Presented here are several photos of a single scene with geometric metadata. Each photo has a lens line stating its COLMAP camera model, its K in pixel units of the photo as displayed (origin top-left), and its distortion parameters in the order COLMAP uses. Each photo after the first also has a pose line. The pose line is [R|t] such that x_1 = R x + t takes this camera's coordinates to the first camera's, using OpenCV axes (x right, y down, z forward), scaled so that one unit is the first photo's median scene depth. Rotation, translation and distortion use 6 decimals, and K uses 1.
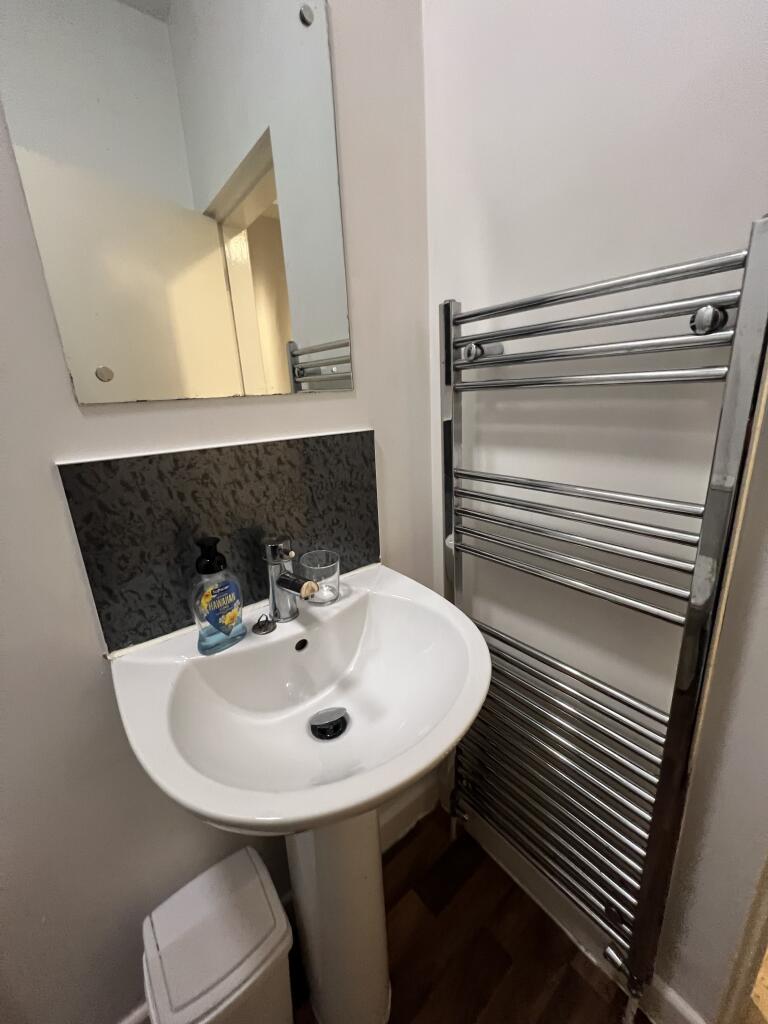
lens RADIAL K [[414.2, 0, 384.0], [0, 414.2, 512.0], [0, 0, 1]] dist [-0.000352, -0.000061]
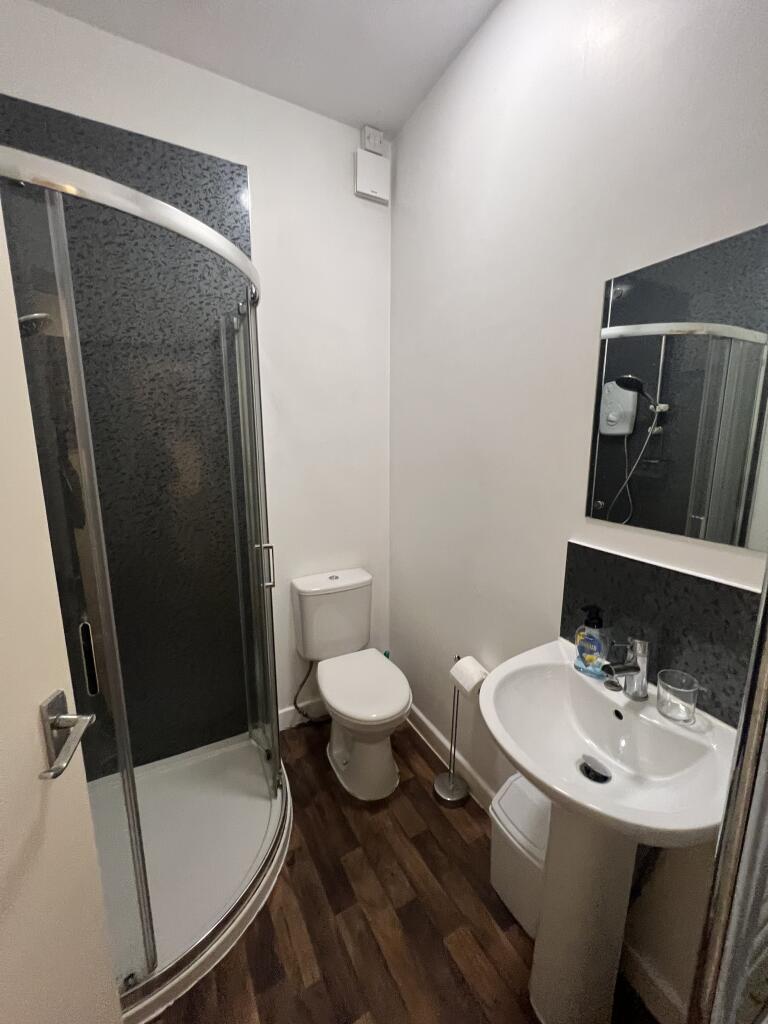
lens RADIAL K [[414.2, 0, 384.0], [0, 414.2, 512.0], [0, 0, 1]] dist [-0.000352, -0.000061]
pose [[-0.177124, 0.230746, -0.956757, 1.065541], [-0.272219, 0.922716, 0.272932, -0.443458], [0.945793, 0.308790, -0.100622, 0.212502]]
